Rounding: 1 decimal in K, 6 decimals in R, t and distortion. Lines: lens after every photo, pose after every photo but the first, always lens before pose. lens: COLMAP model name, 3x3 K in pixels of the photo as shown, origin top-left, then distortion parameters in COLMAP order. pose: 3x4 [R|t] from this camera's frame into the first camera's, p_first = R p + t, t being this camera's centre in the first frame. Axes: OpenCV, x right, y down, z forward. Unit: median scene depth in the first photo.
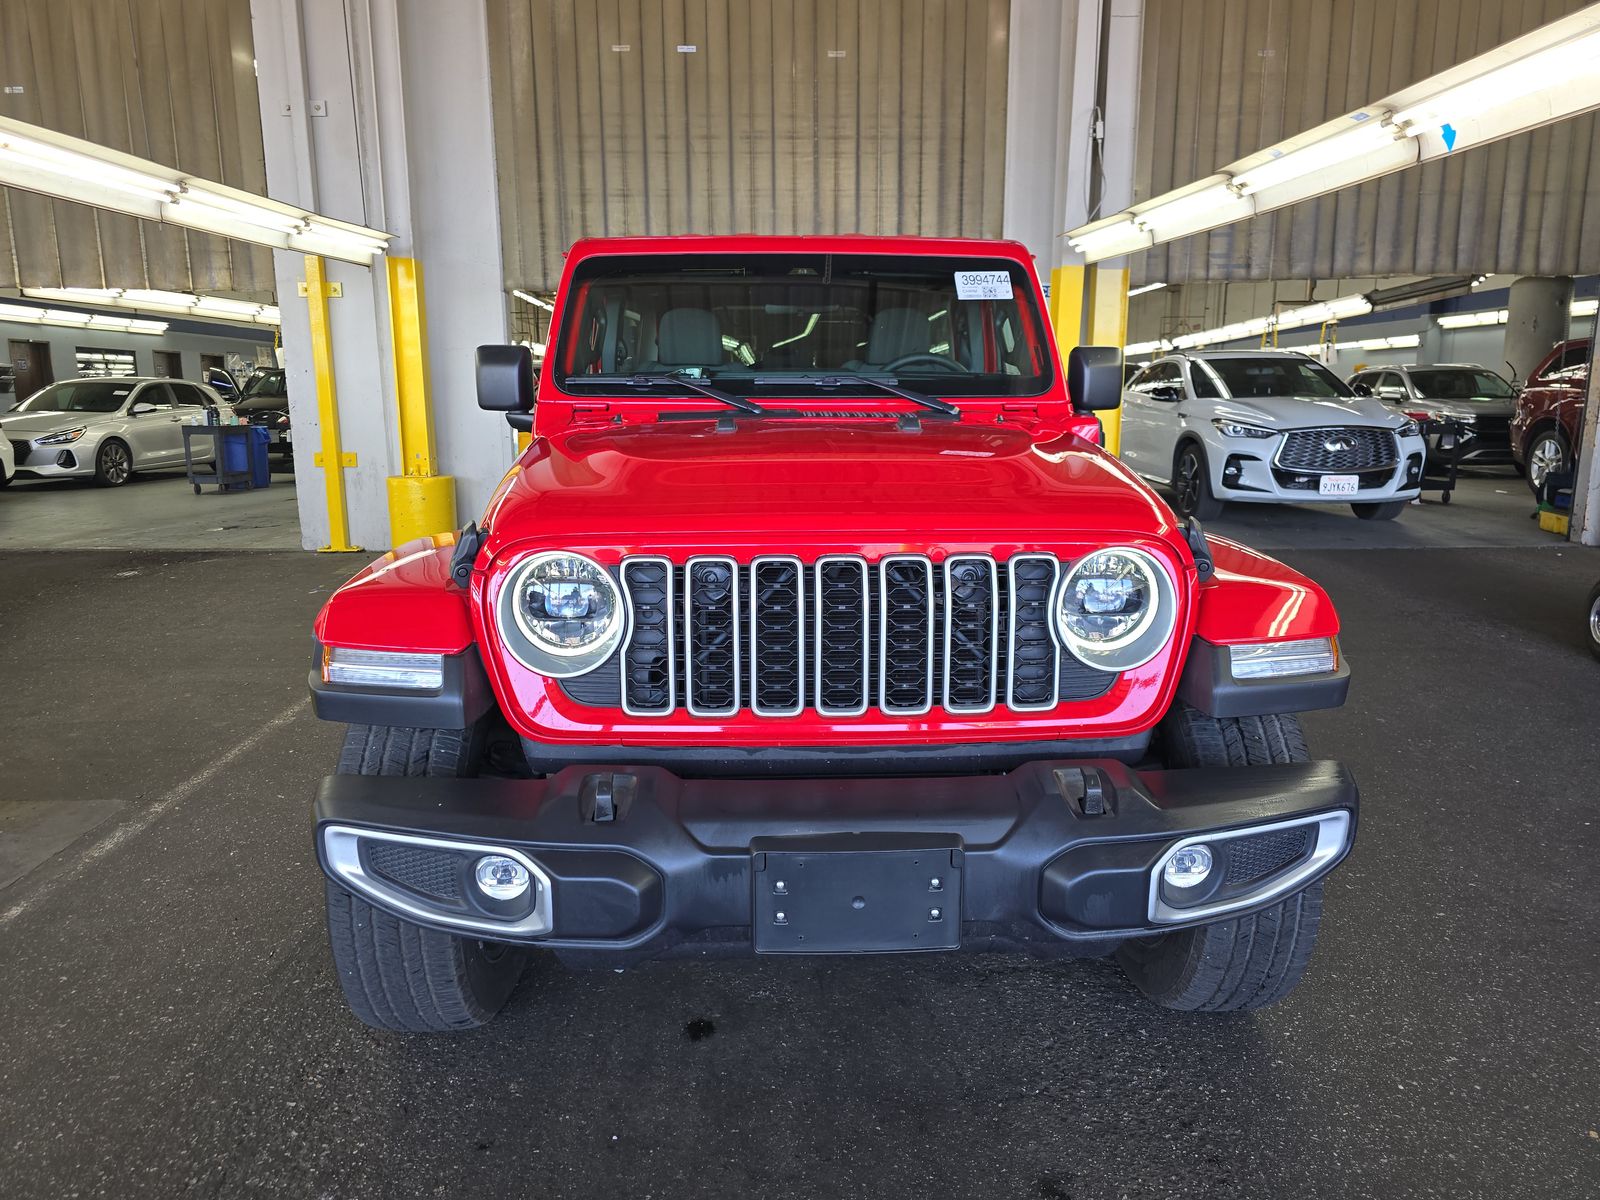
lens RADIAL K [[1046.8, 0, 800.0], [0, 1046.8, 600.0], [0, 0, 1]] dist [0.021155, -0.002553]
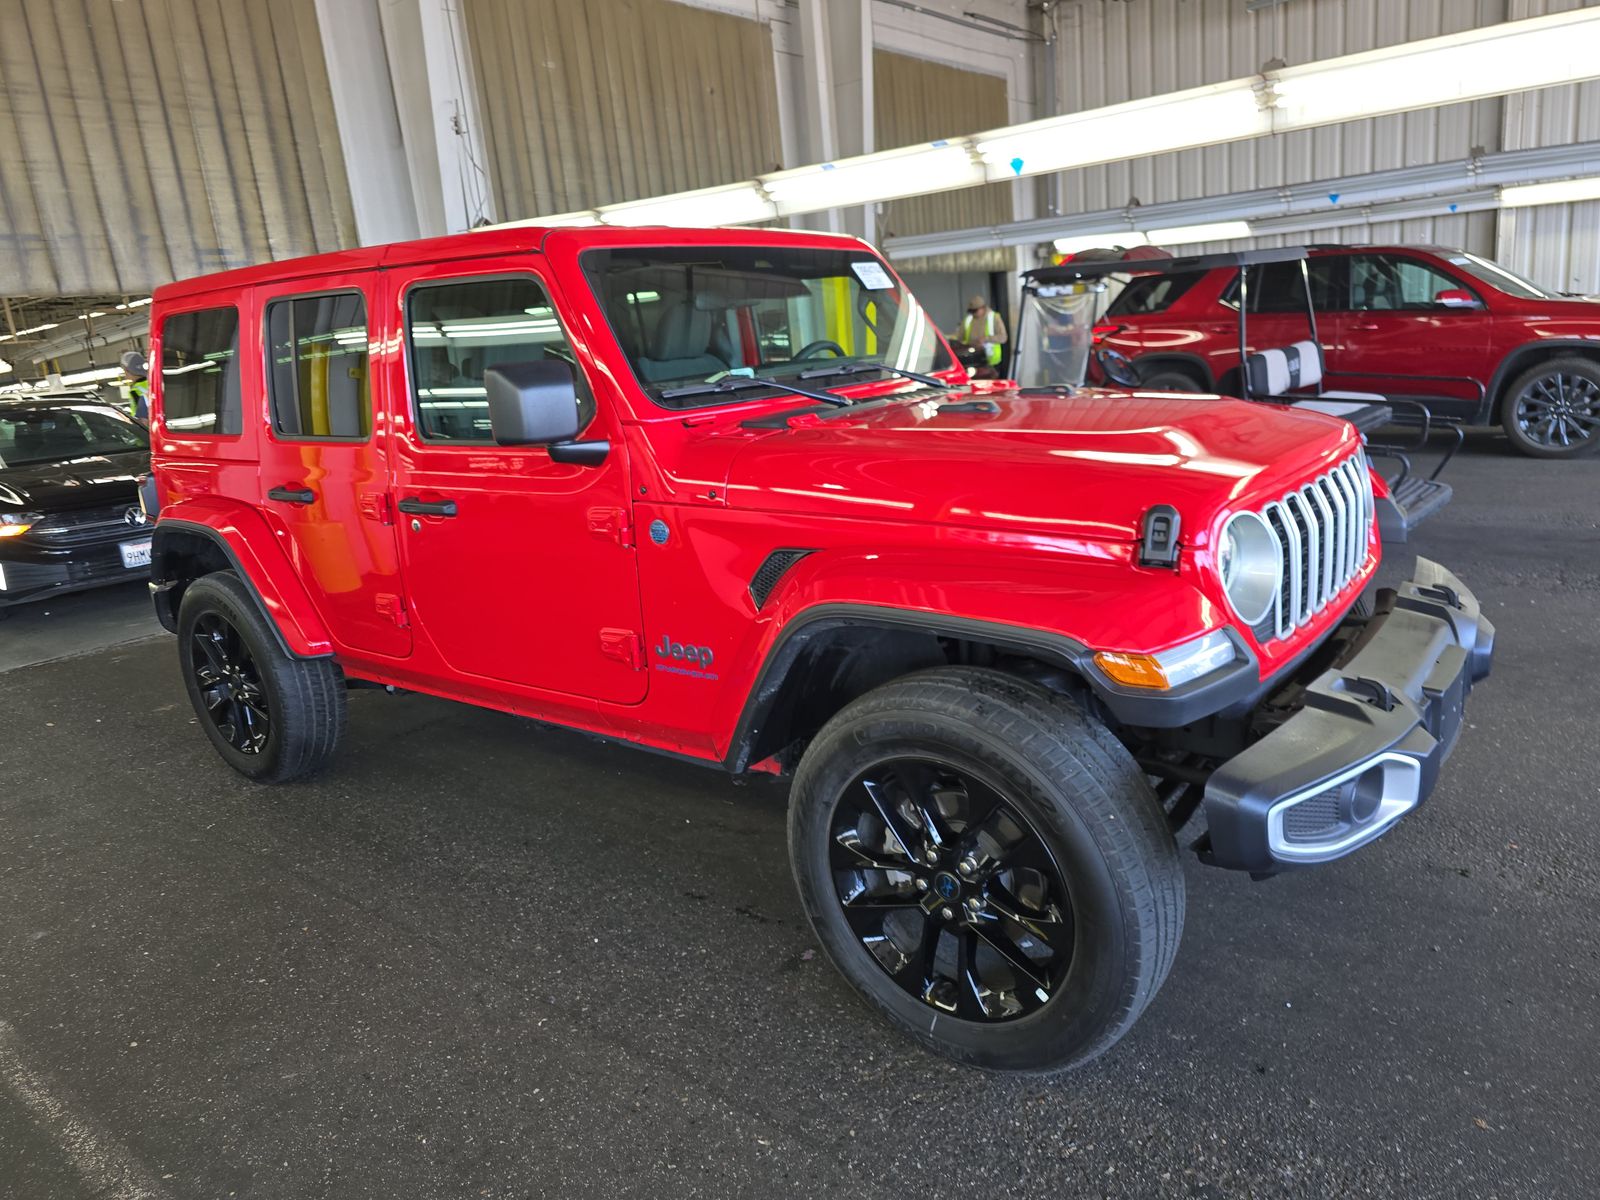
lens RADIAL K [[1068.8, 0, 800.0], [0, 1068.8, 600.0], [0, 0, 1]] dist [0.001574, -0.004917]
pose [[0.654130, -0.235018, 0.718944, -0.304872], [0.236513, 0.966394, 0.100717, -0.039852], [-0.718453, 0.104158, 0.687732, 0.125893]]
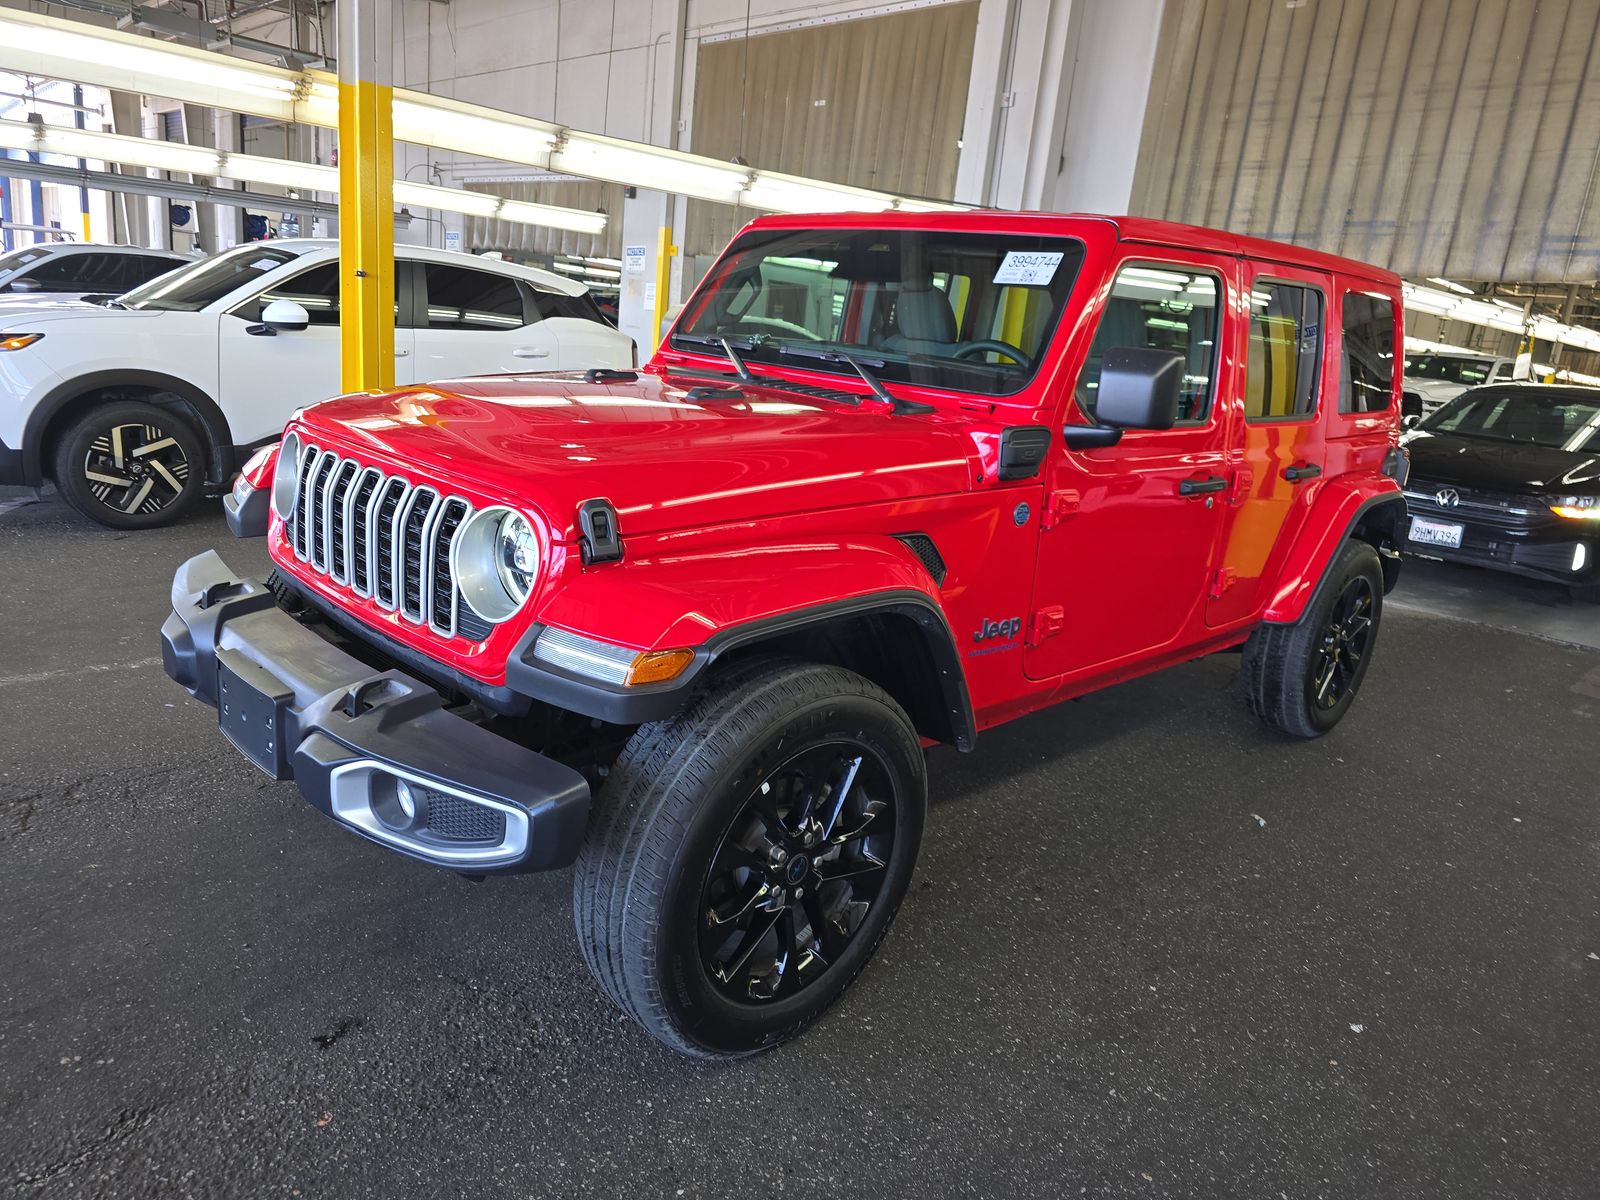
lens RADIAL K [[1068.8, 0, 800.0], [0, 1068.8, 600.0], [0, 0, 1]] dist [0.001574, -0.004917]
pose [[0.683521, 0.243535, -0.688106, 0.290569], [-0.233230, 0.966150, 0.110264, -0.031101], [0.691667, 0.085119, 0.717183, 0.089958]]
